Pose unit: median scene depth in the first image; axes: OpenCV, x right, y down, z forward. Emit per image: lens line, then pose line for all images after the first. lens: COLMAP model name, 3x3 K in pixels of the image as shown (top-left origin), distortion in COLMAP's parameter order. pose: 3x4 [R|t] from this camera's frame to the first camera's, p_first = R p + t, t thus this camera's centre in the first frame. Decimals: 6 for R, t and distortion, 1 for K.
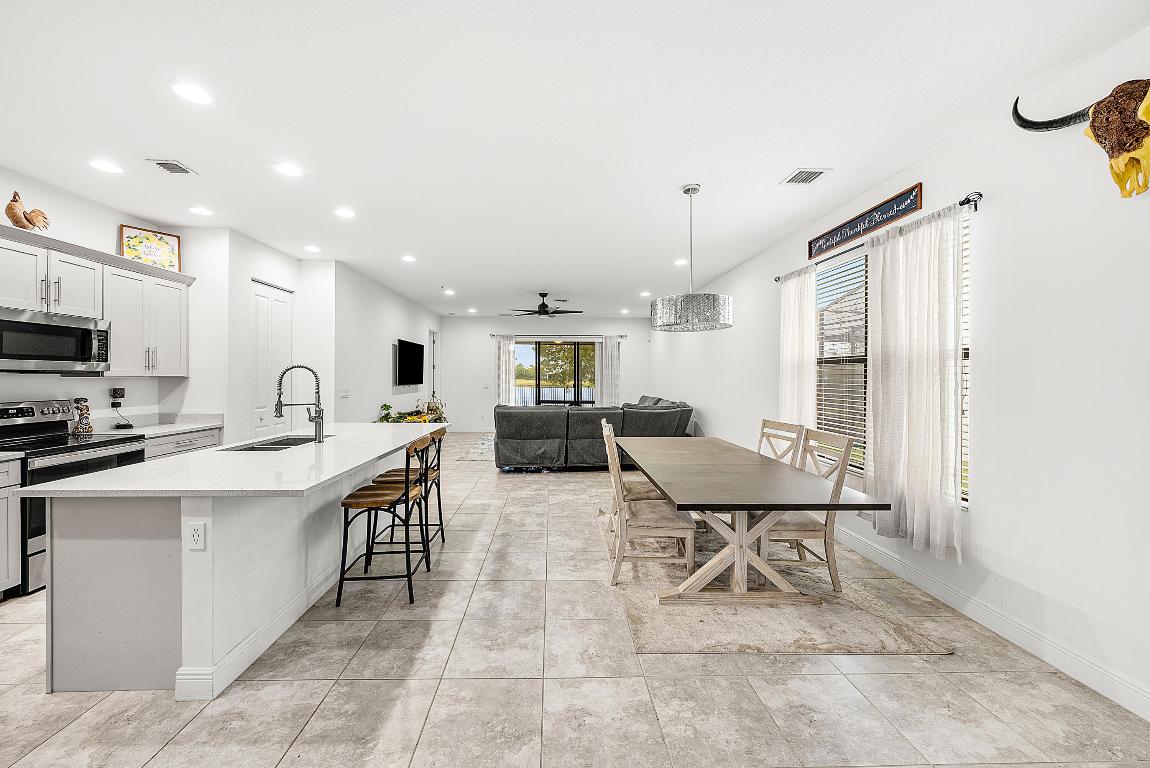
lens RADIAL K [[424.0, 0, 550.8], [0, 424.0, 380.2], [0, 0, 1]] dist [-0.000923, -0.000238]
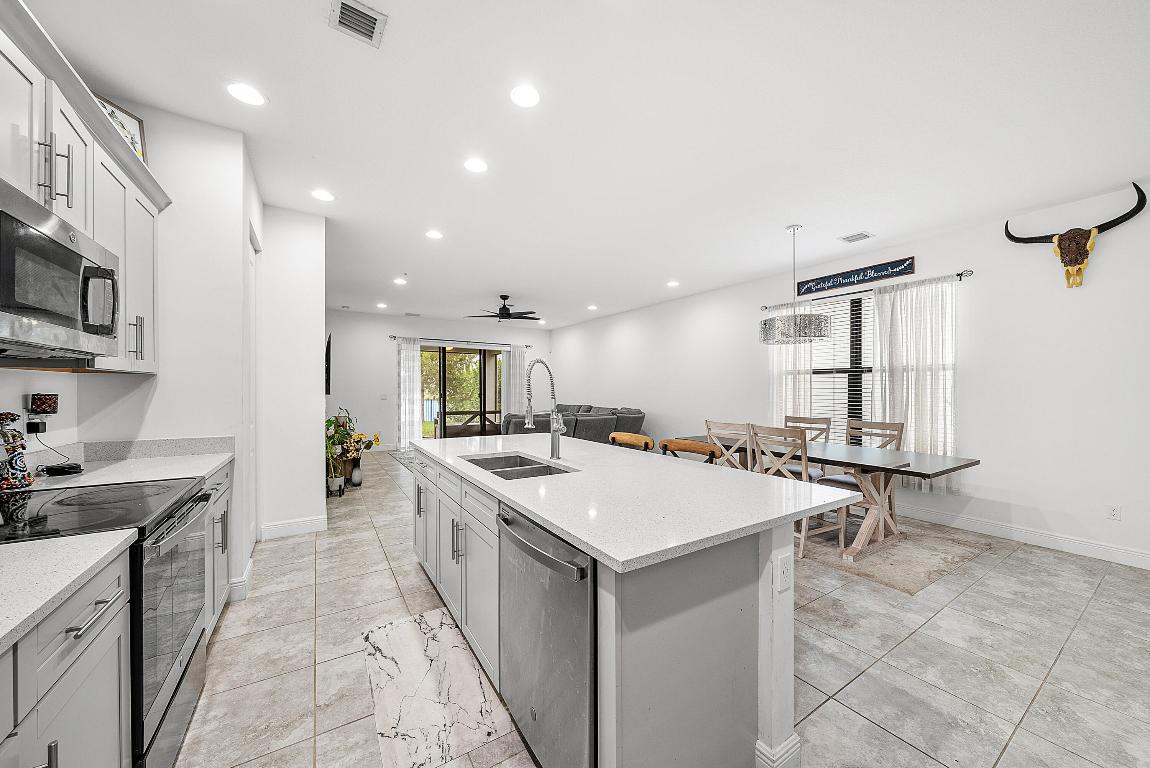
lens RADIAL K [[417.6, 0, 570.2], [0, 417.6, 395.1], [0, 0, 1]] dist [-0.001876, -0.000253]
pose [[0.853185, -0.006069, 0.521573, -0.814222], [0.003235, 0.999975, 0.006343, 0.020759], [-0.521599, -0.003724, 0.853183, 0.289946]]
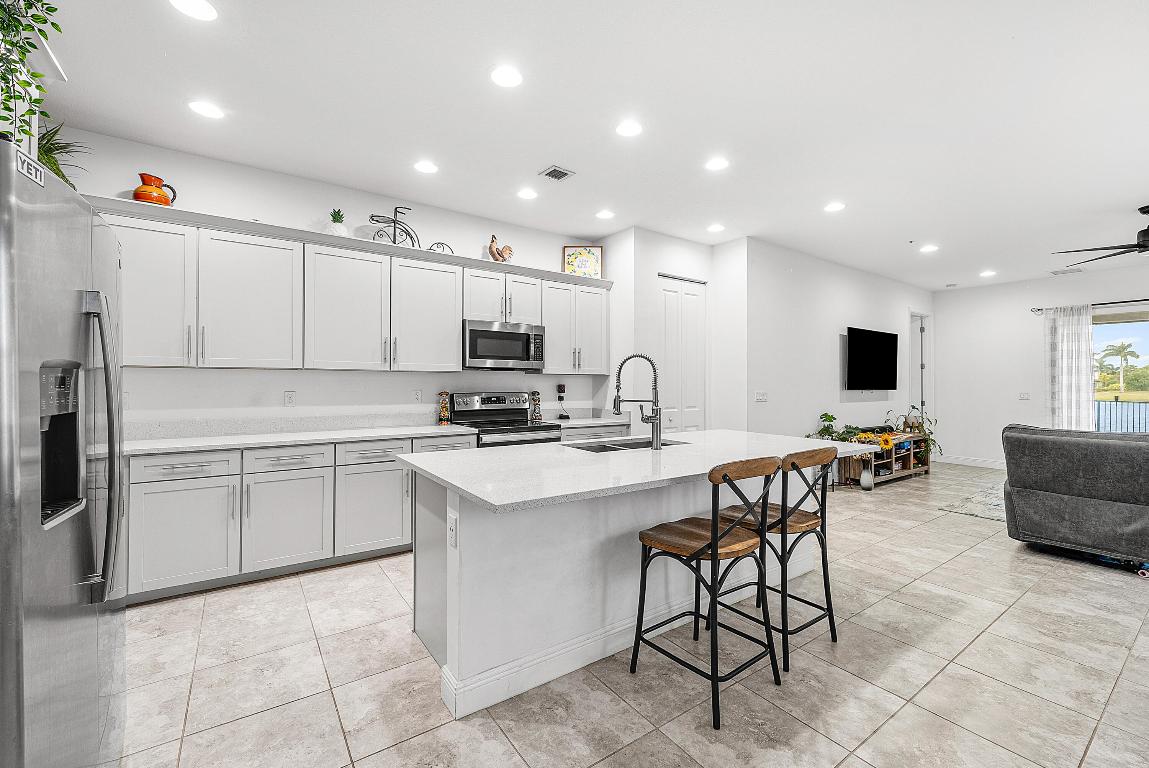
lens RADIAL K [[463.7, 0, 586.2], [0, 463.7, 378.5], [0, 0, 1]] dist [-0.003428, -0.000571]
pose [[0.574696, -0.006832, -0.818339, 0.085061], [-0.012008, 0.999787, -0.016780, 0.025547], [0.818279, 0.019470, 0.574491, 0.337547]]
